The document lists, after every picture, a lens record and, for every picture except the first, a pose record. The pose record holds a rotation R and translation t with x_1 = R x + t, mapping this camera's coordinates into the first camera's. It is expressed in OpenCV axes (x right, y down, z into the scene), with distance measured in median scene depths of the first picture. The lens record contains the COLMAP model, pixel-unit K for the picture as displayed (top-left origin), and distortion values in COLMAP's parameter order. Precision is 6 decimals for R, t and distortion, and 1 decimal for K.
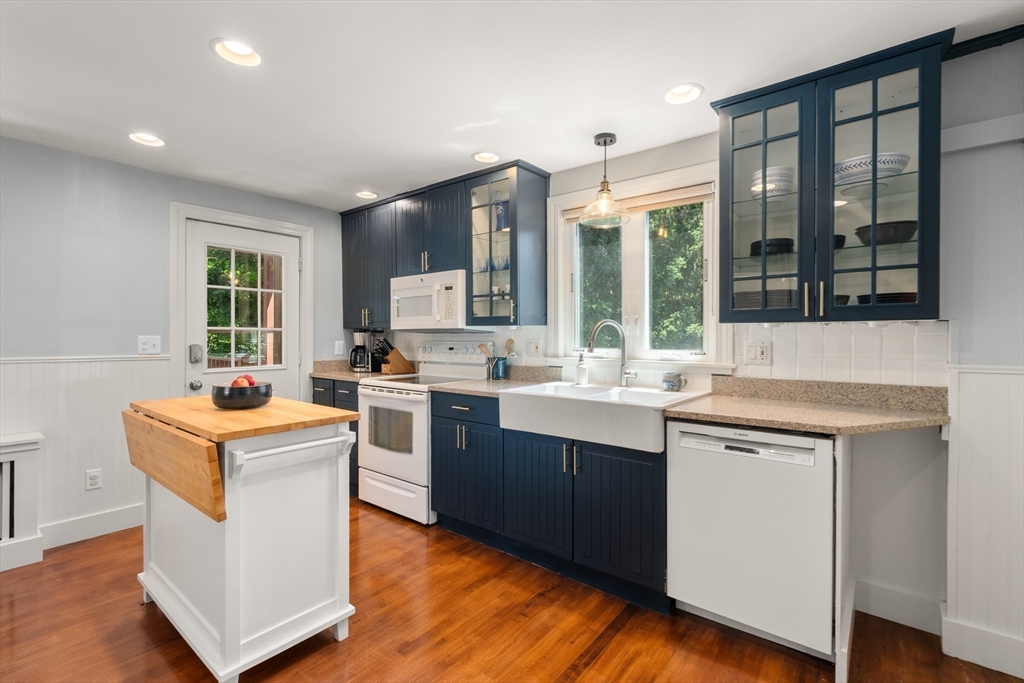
lens RADIAL K [[468.2, 0, 505.3], [0, 468.2, 341.6], [0, 0, 1]] dist [0.002057, 0.000184]
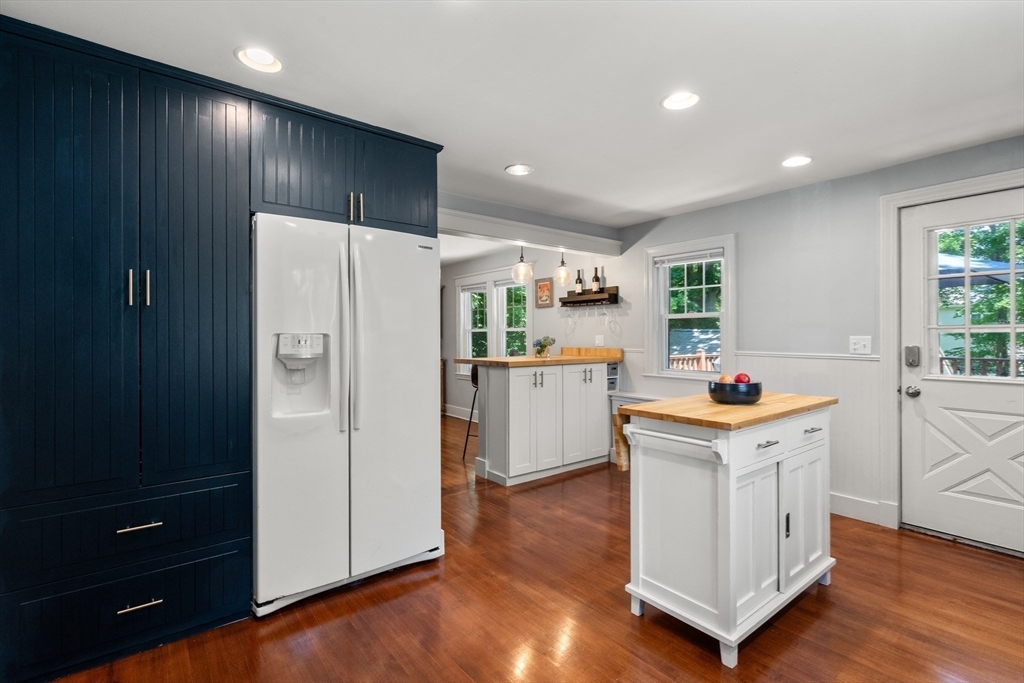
lens RADIAL K [[468.2, 0, 510.0], [0, 468.2, 337.0], [0, 0, 1]] dist [0.002057, 0.000184]
pose [[-0.220271, 0.001126, -0.975438, 0.645640], [-0.000696, 0.999999, 0.001312, -0.020568], [0.975438, 0.000968, -0.220270, 0.763681]]
